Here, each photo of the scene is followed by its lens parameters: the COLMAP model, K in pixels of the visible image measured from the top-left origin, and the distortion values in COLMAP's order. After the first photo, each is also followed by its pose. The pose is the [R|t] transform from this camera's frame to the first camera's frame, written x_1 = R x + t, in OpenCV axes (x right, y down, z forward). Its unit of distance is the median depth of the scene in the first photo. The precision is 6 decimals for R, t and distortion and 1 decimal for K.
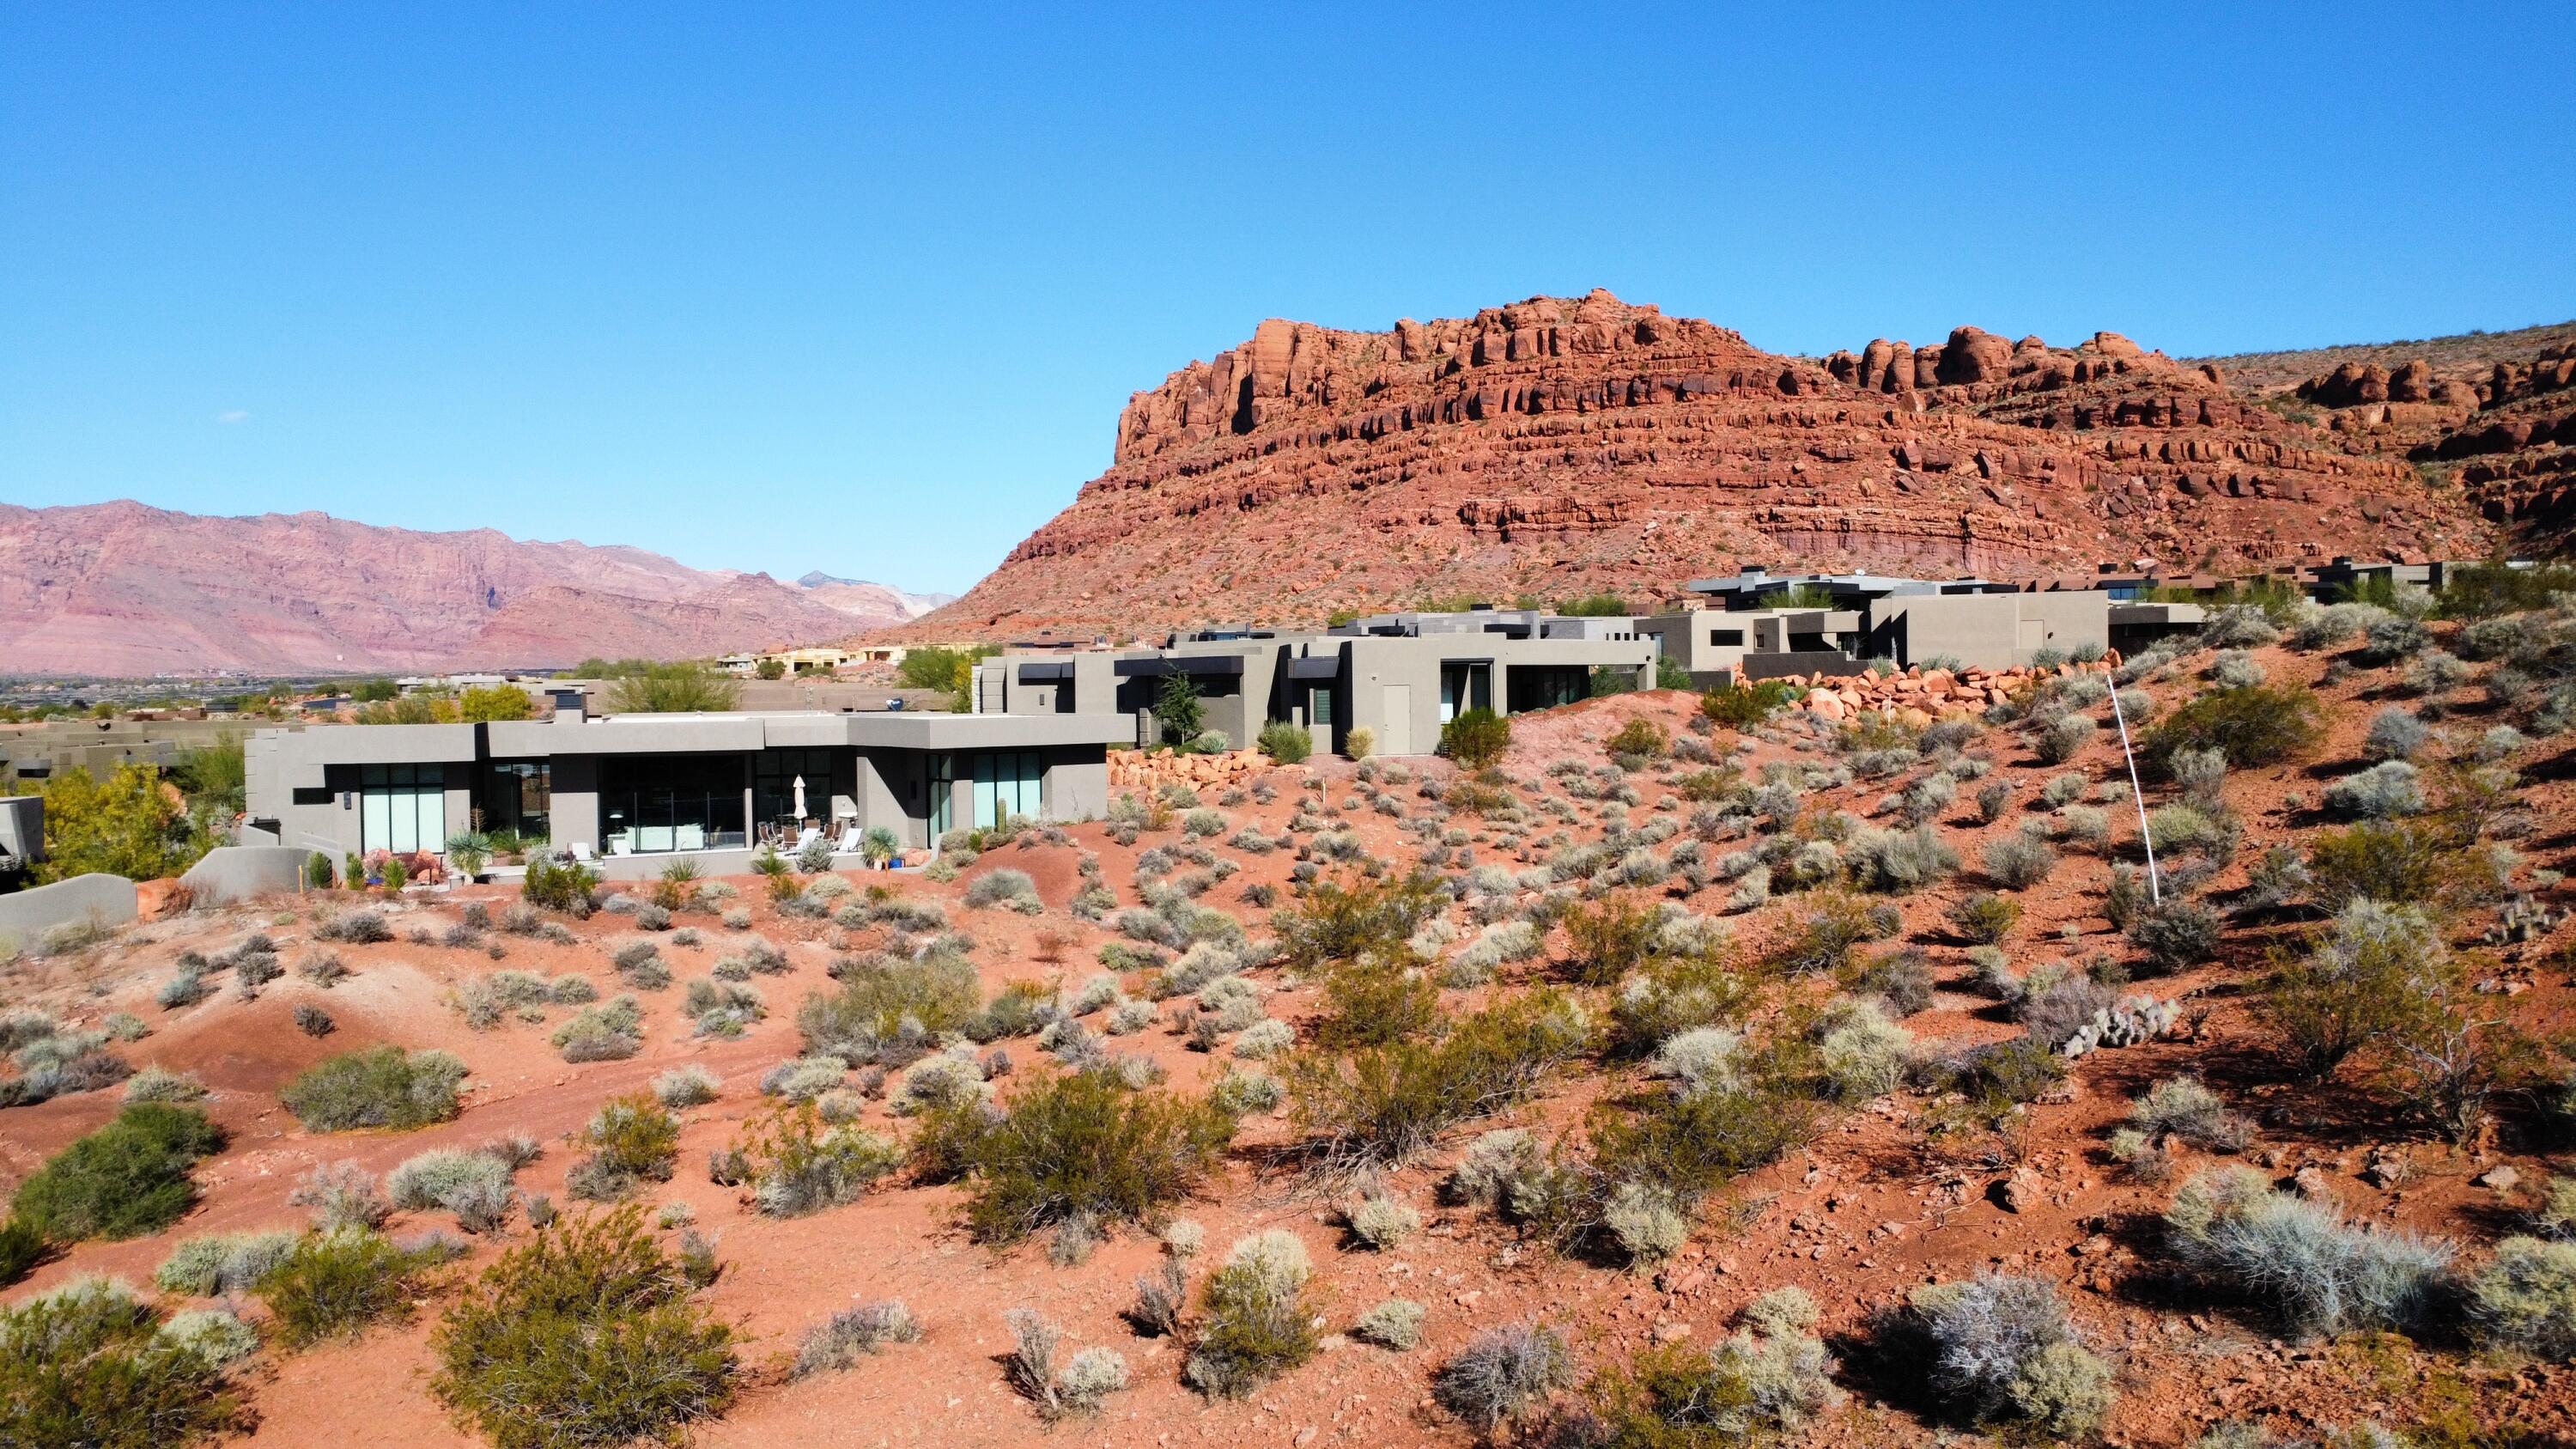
lens RADIAL K [[1867.0, 0, 1297.2], [0, 1867.0, 725.2], [0, 0, 1]] dist [-0.028062, -0.004765]
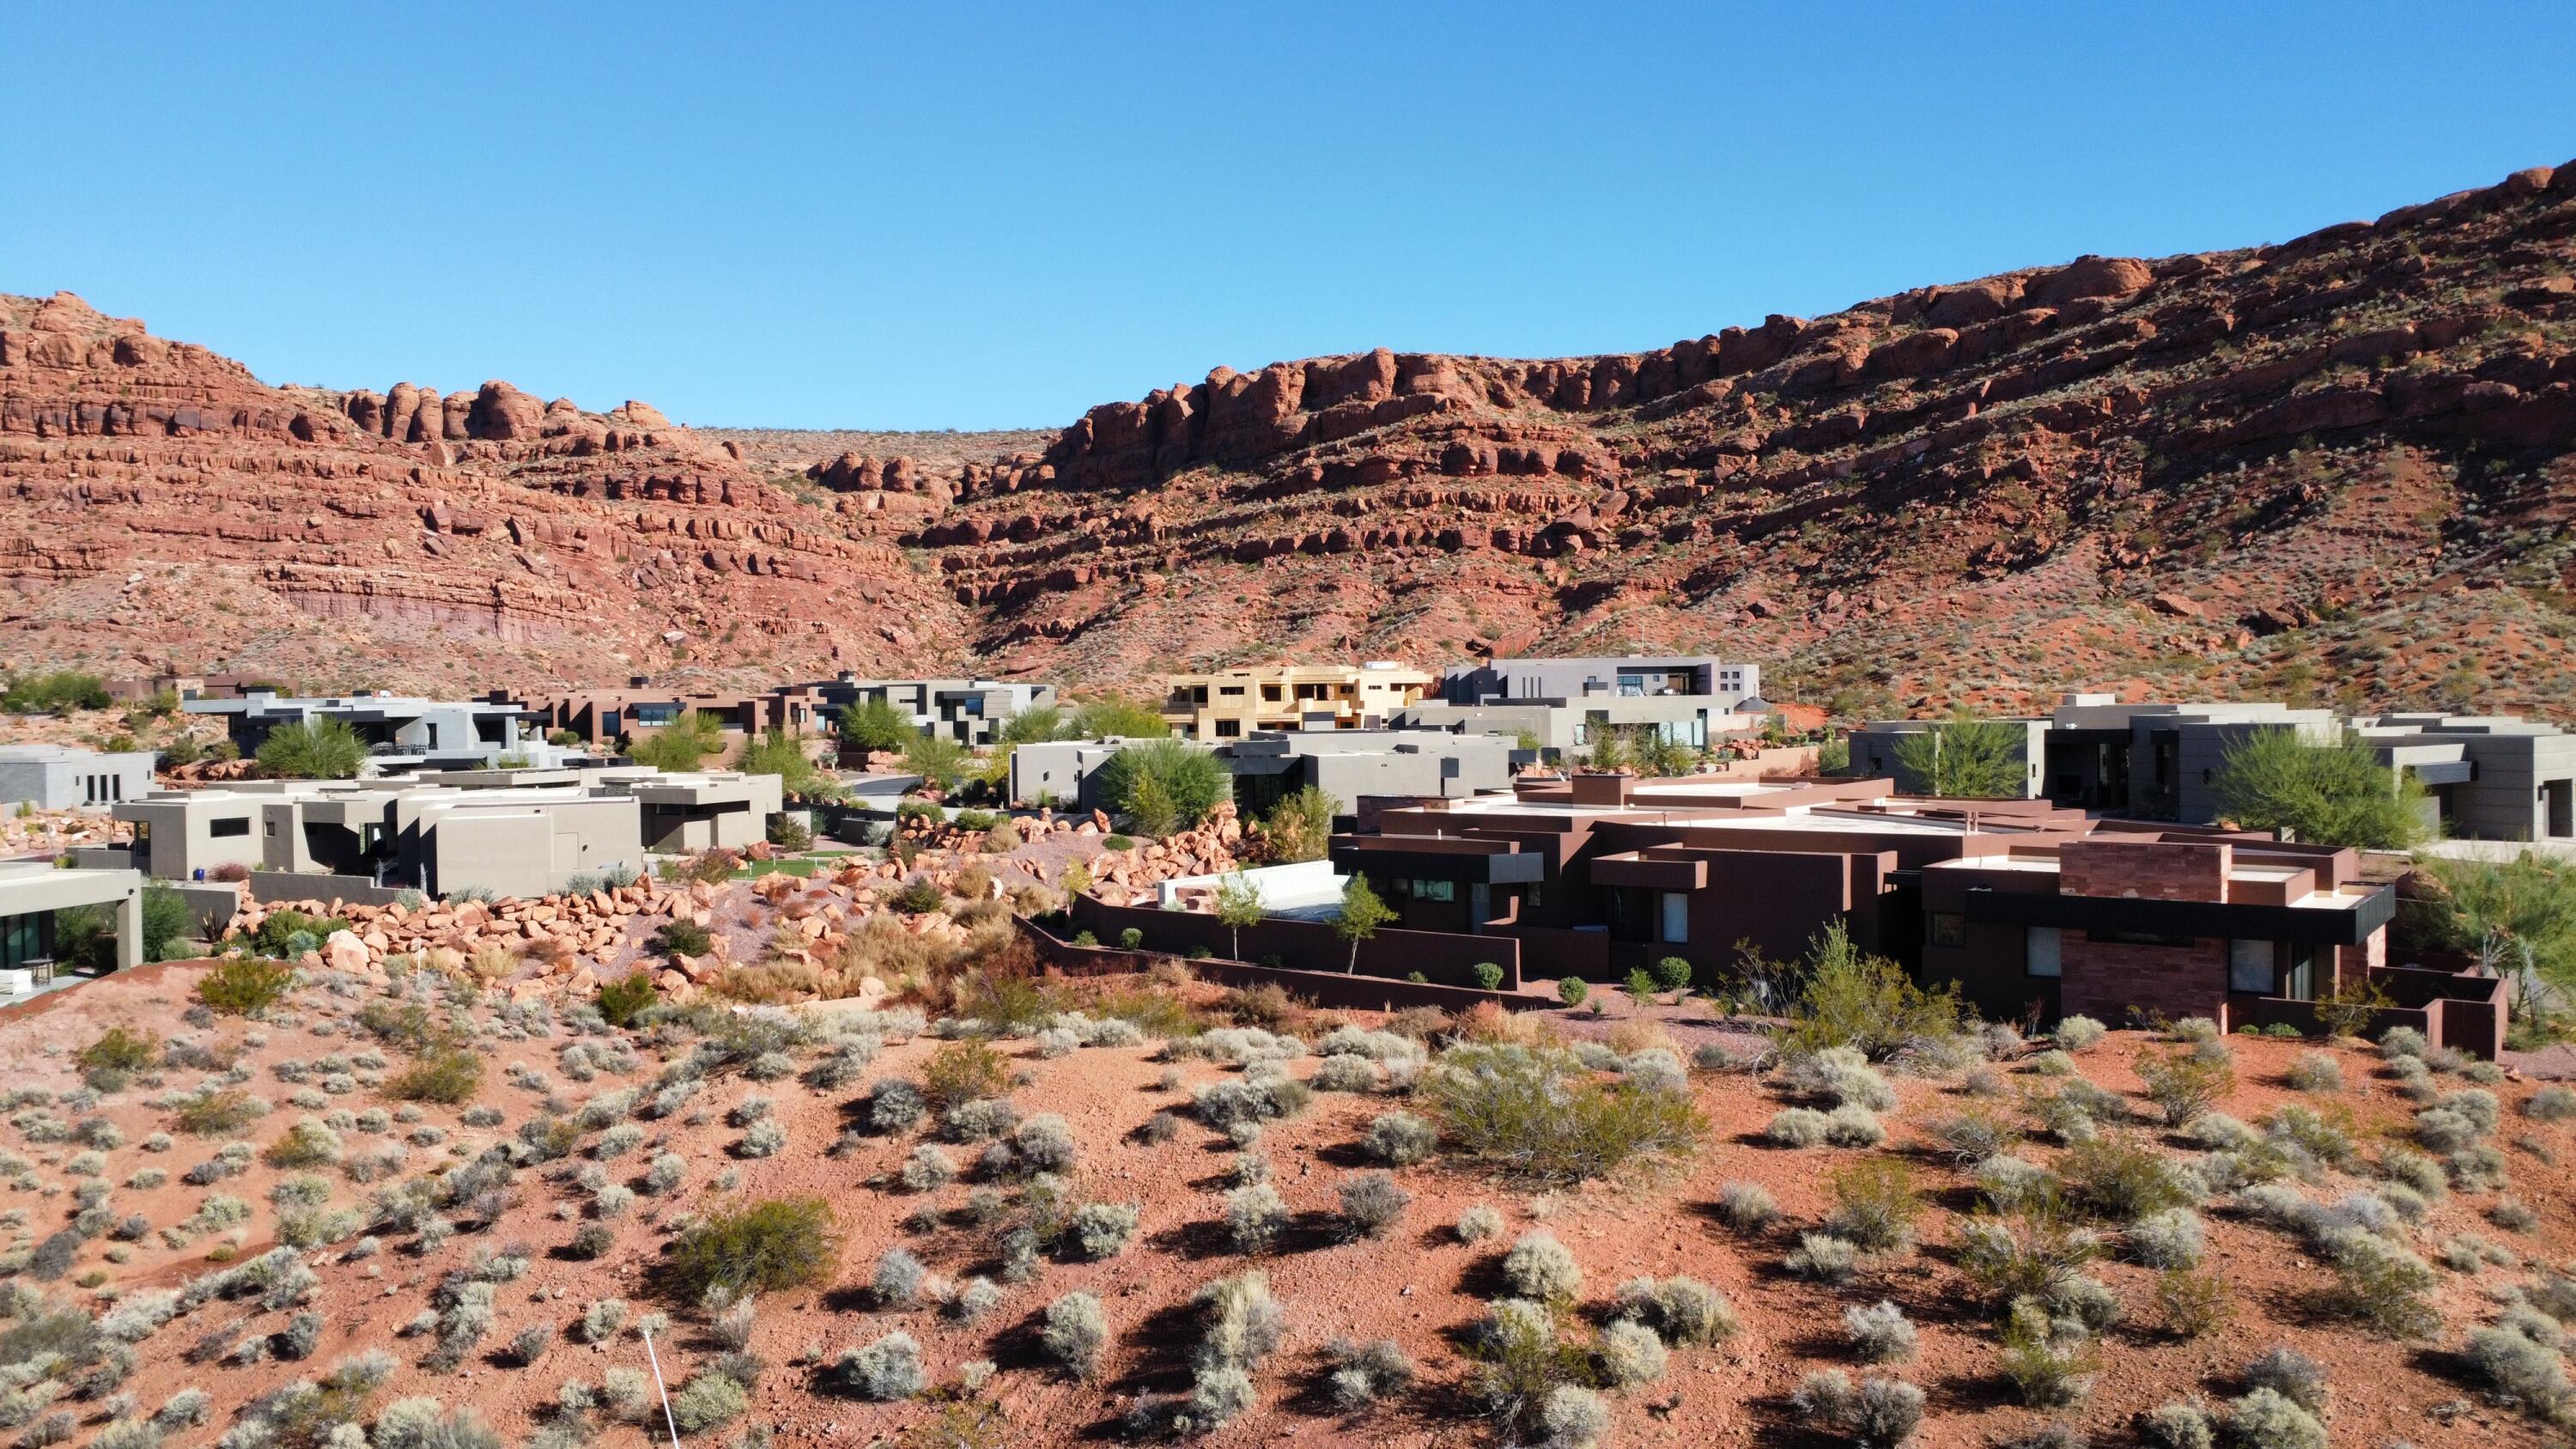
lens RADIAL K [[1867.0, 0, 1281.5], [0, 1867.0, 716.3], [0, 0, 1]] dist [-0.028062, -0.004765]
pose [[0.736268, -0.002750, 0.676685, 0.008483], [0.020359, 0.999629, -0.018089, -0.401325], [-0.676384, 0.027095, 0.736051, 0.009714]]
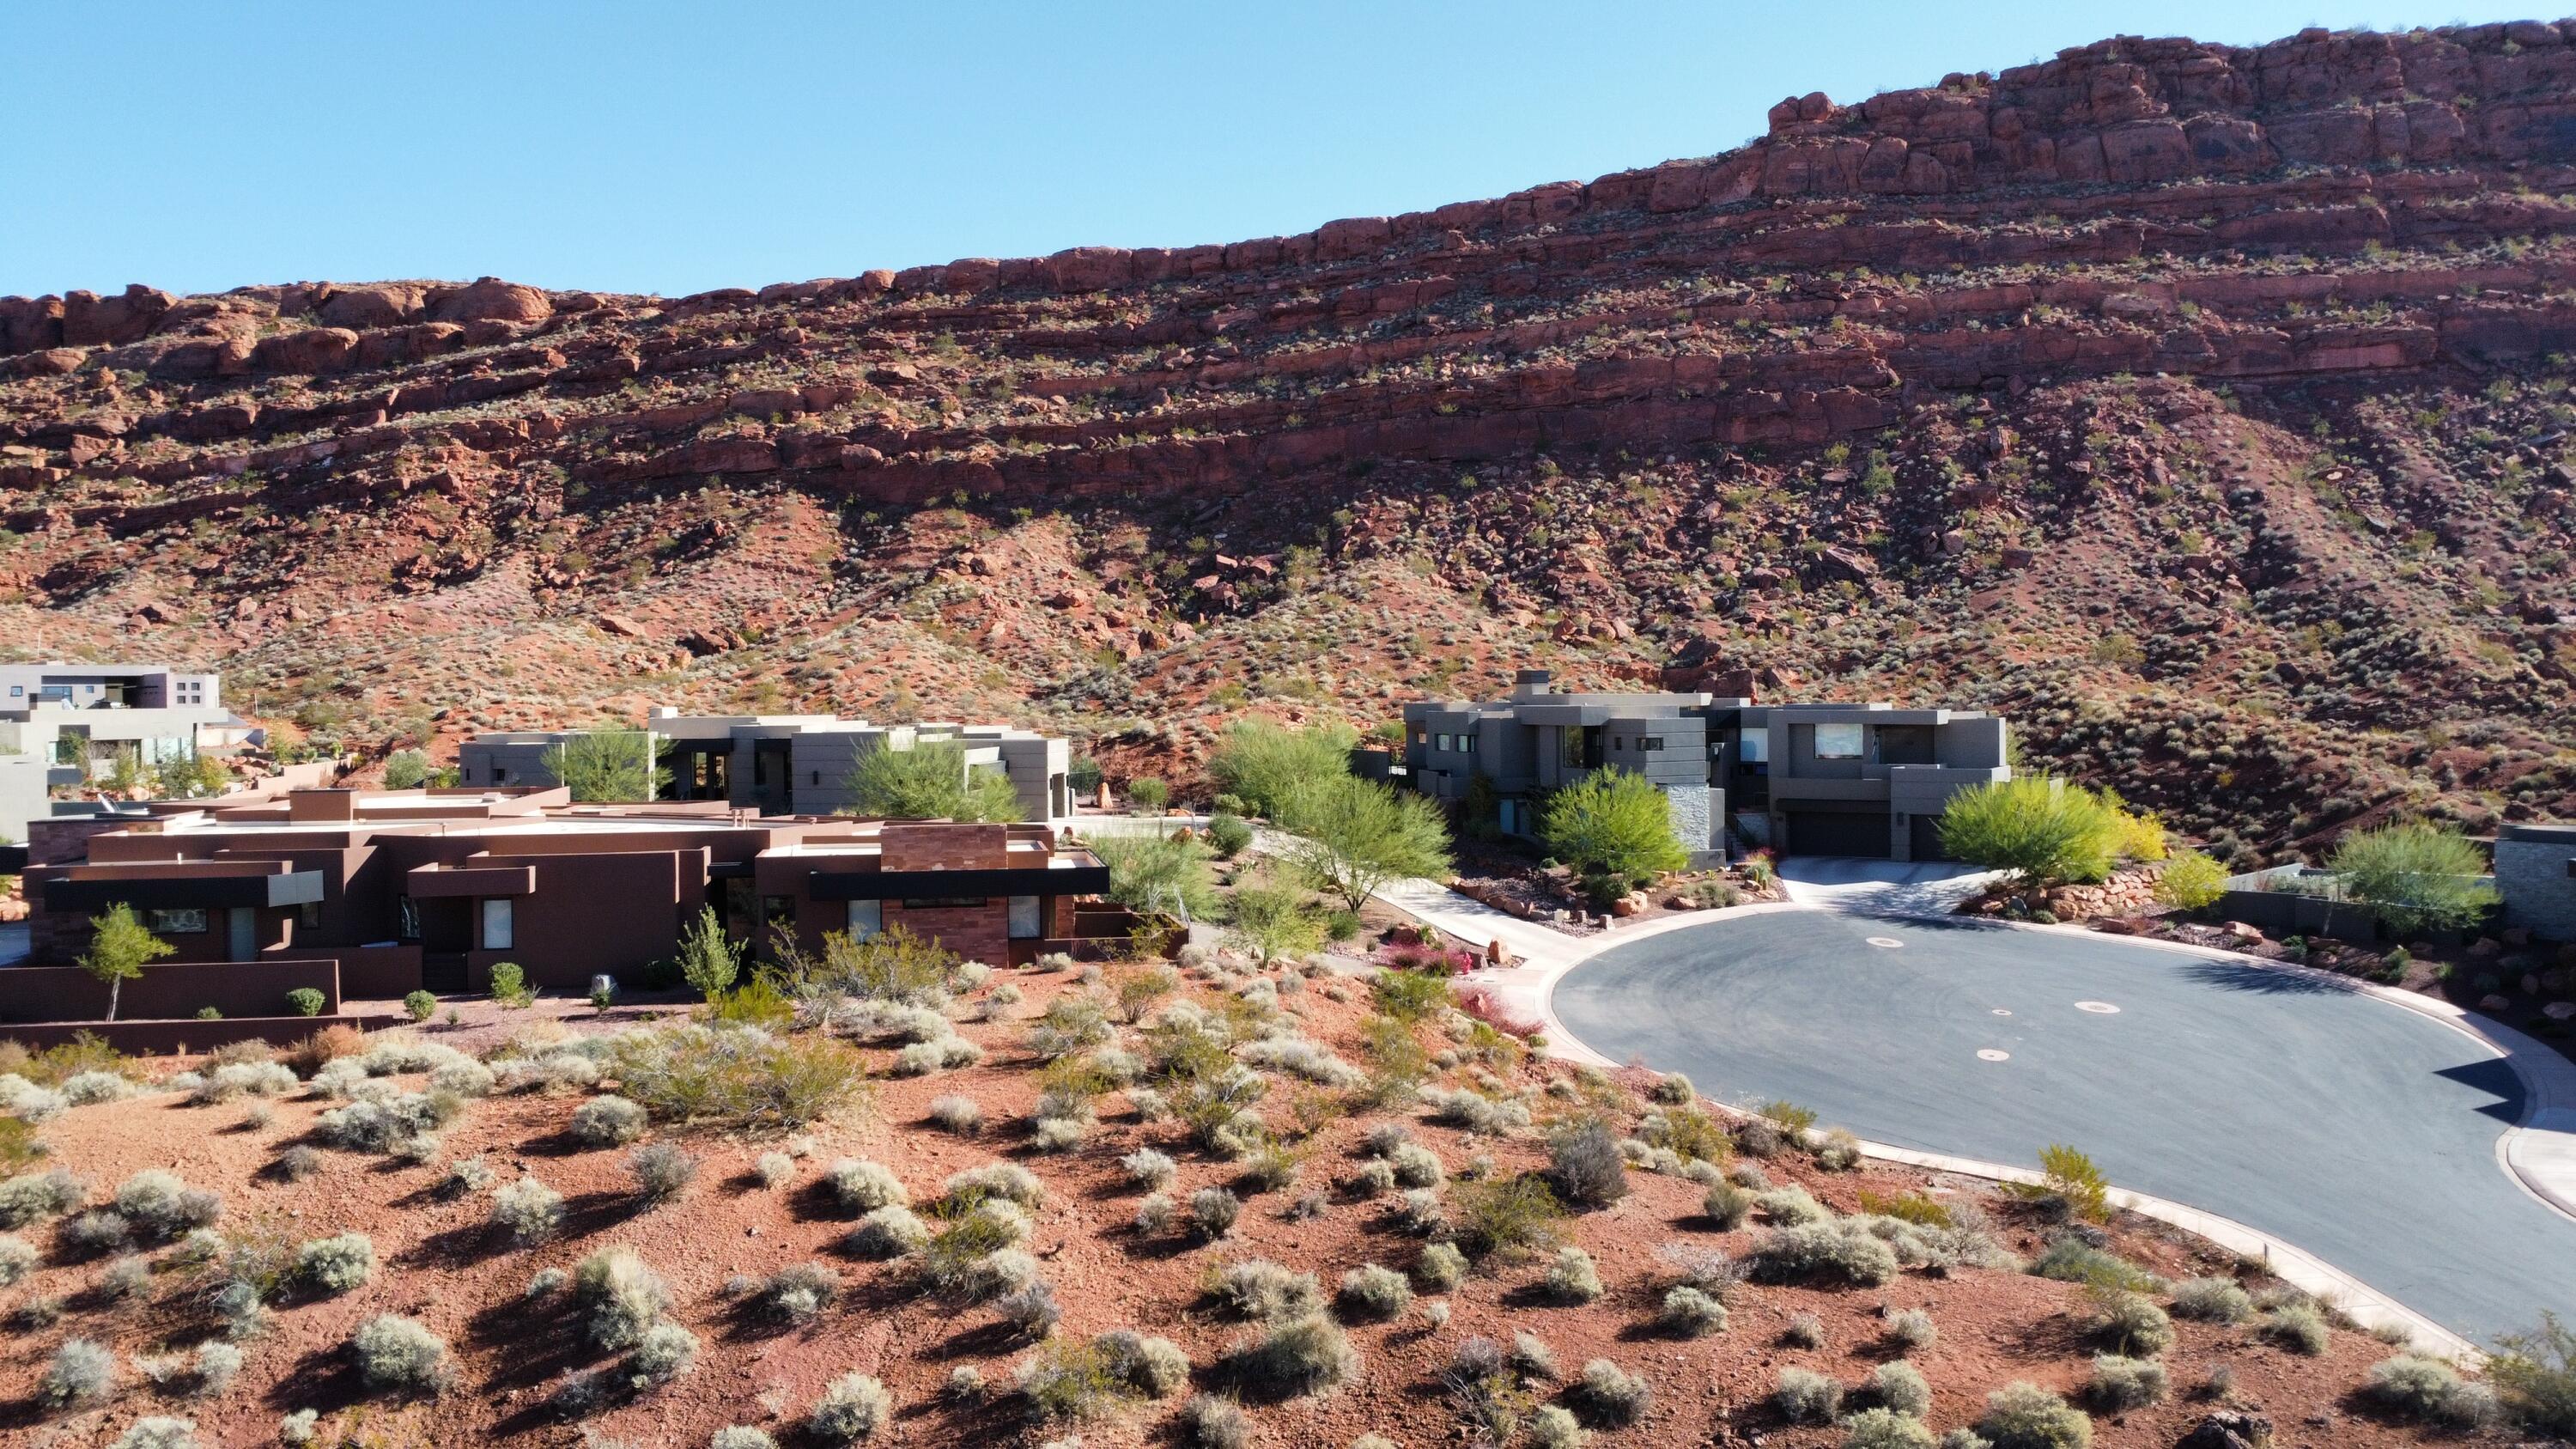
lens RADIAL K [[1867.0, 0, 1281.0], [0, 1867.0, 711.5], [0, 0, 1]] dist [-0.028062, -0.004765]
pose [[-0.012274, 0.005168, 0.999911, -0.490822], [0.033941, 0.999413, -0.004749, -0.407669], [-0.999348, 0.033880, -0.012442, 0.489791]]
